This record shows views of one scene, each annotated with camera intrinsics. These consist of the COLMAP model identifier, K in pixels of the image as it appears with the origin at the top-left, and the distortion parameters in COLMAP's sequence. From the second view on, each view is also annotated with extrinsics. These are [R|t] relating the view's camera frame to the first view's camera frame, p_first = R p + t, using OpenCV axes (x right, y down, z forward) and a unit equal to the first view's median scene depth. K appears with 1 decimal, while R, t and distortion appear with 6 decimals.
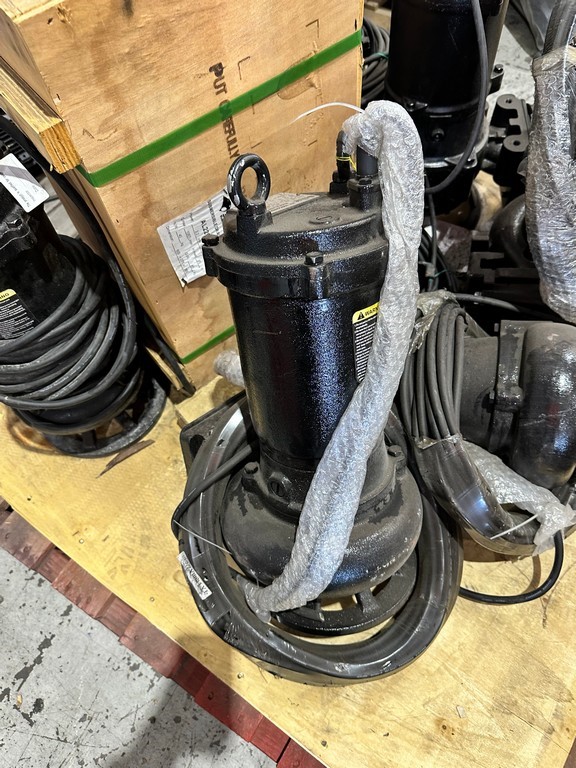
lens RADIAL K [[563.4, 0, 288.0], [0, 563.4, 384.0], [0, 0, 1]] dist [0.017739, -0.039820]
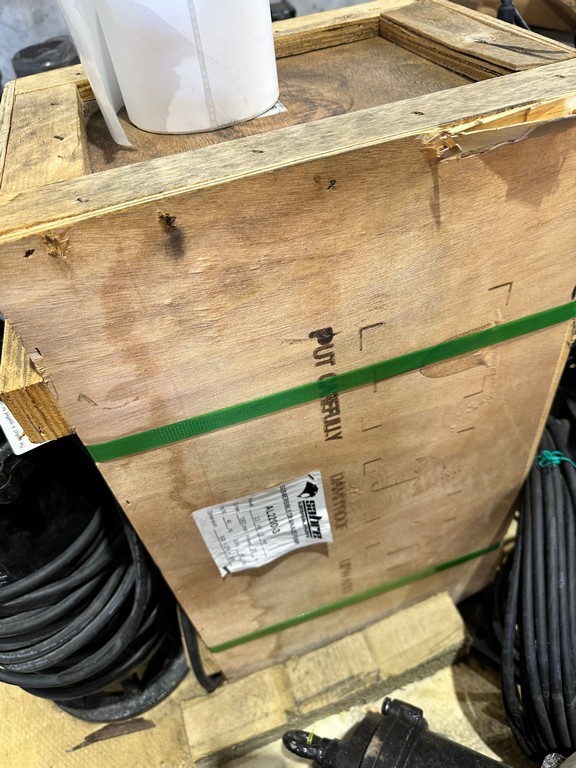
lens RADIAL K [[563.4, 0, 288.0], [0, 563.4, 384.0], [0, 0, 1]] dist [0.017739, -0.039820]
pose [[0.934444, 0.236593, -0.266155, 0.013369], [-0.287897, 0.941797, -0.173589, -0.322991], [0.209594, 0.238834, 0.948171, 0.346810]]
